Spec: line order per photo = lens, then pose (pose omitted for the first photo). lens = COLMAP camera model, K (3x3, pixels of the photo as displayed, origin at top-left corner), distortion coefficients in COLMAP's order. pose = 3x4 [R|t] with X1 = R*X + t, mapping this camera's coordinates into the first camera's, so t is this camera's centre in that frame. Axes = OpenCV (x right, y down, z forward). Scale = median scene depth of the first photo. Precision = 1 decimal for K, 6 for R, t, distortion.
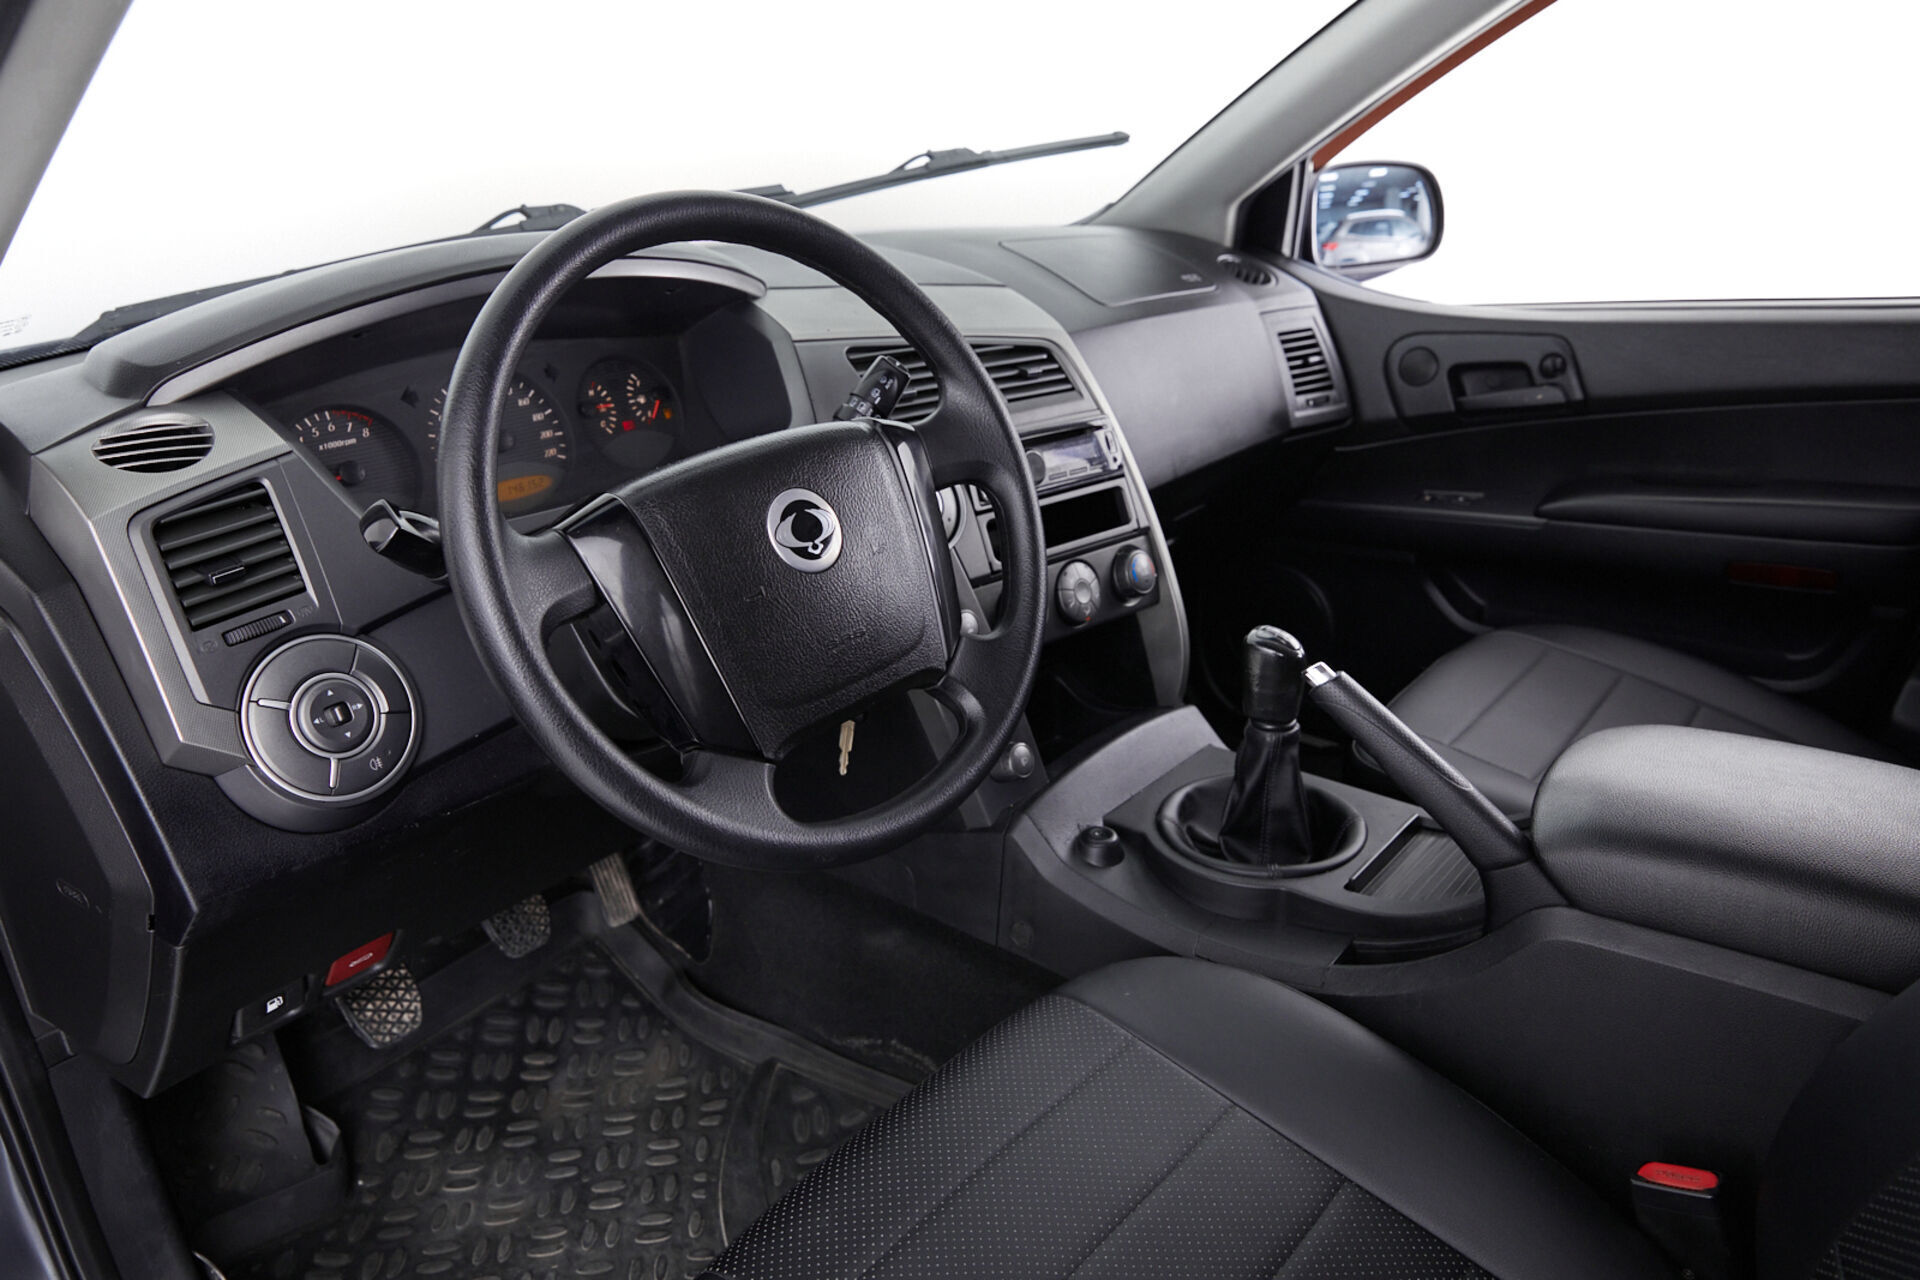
lens RADIAL K [[1297.4, 0, 947.6], [0, 1297.4, 627.3], [0, 0, 1]] dist [-0.011030, -0.001225]
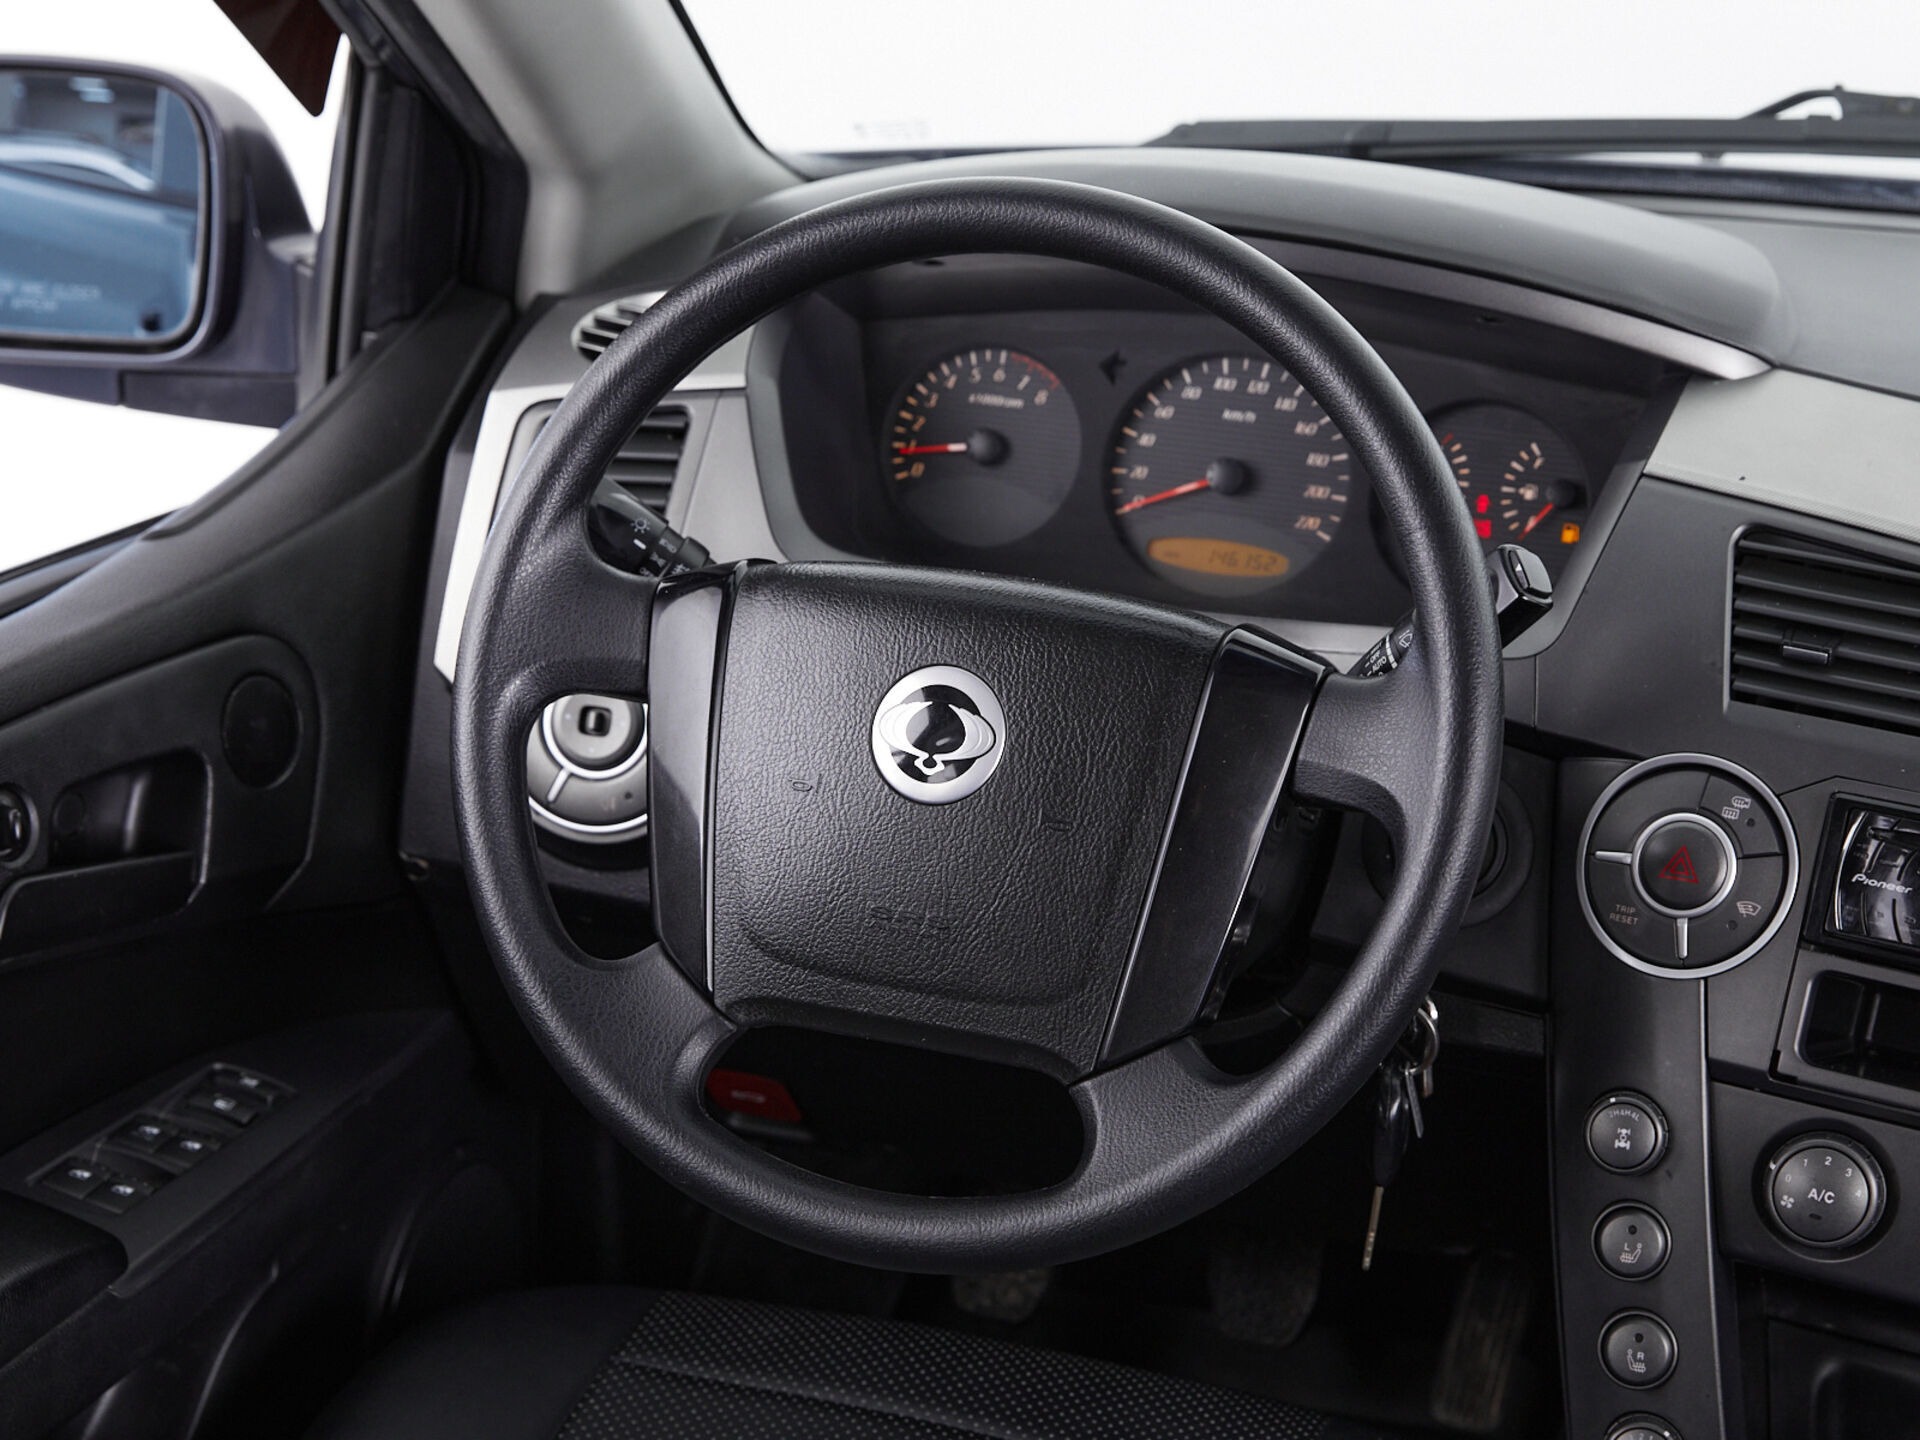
lens RADIAL K [[3255.6, 0, 964.8], [0, 3255.6, 725.4], [0, 0, 1]] dist [-0.041848, 0.000000]
pose [[0.386721, 0.365475, -0.846684, 0.847378], [-0.373725, 0.901456, 0.218419, -0.295742], [0.843075, 0.231960, 0.485199, 0.175507]]
